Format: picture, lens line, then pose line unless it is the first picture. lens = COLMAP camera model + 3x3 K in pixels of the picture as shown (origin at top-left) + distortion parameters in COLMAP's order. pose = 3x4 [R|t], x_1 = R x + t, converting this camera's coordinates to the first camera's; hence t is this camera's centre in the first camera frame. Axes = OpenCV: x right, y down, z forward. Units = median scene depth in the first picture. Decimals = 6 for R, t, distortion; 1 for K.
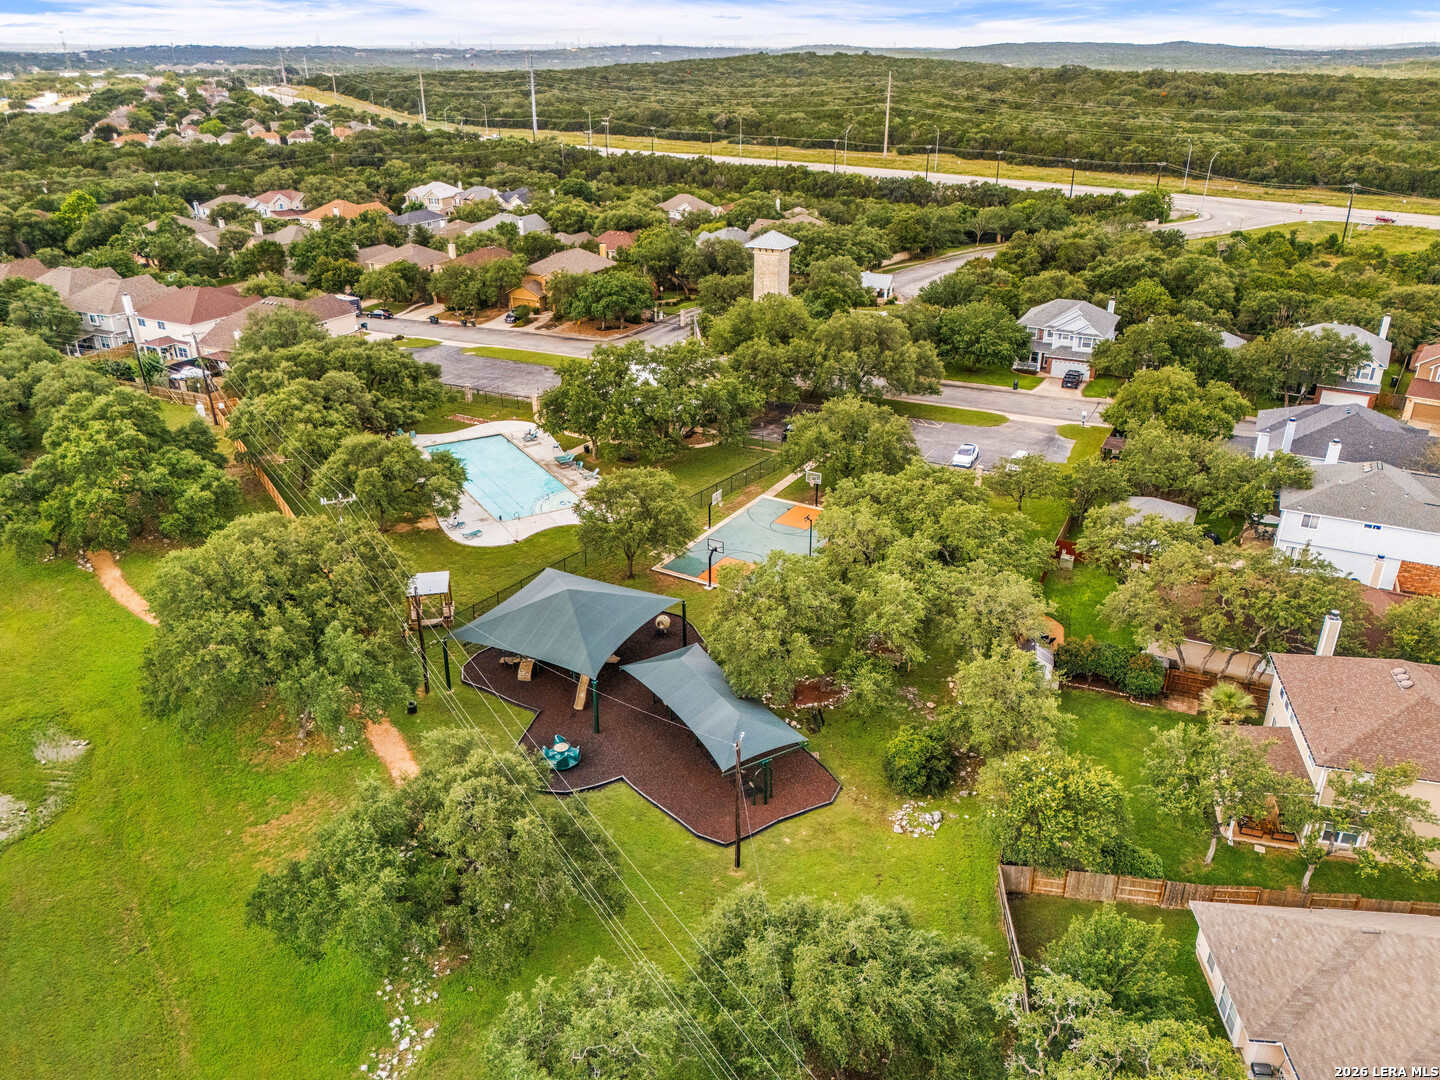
lens RADIAL K [[1022.0, 0, 720.0], [0, 1022.0, 540.0], [0, 0, 1]] dist [0.034788, 0.006072]
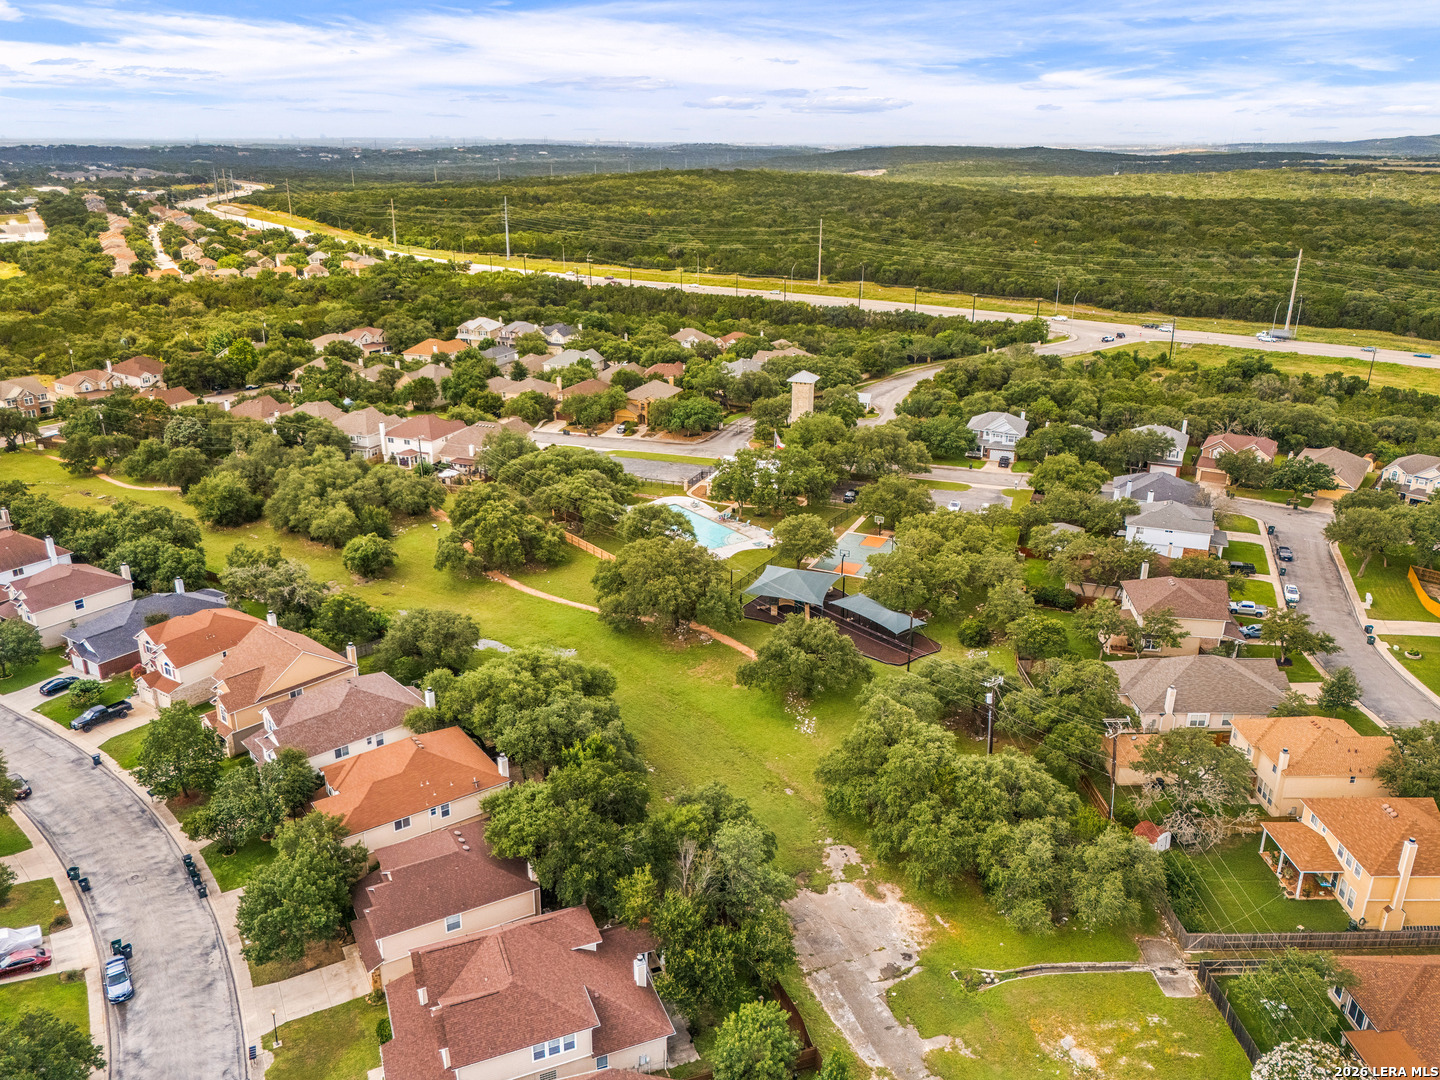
lens RADIAL K [[1011.5, 0, 720.4], [0, 1011.5, 552.4], [0, 0, 1]] dist [0.056337, -0.000729]
pose [[0.994862, -0.034412, 0.095214, -0.227098], [0.041063, 0.996785, -0.068795, 0.067835], [-0.092541, 0.072351, 0.993077, -0.470908]]
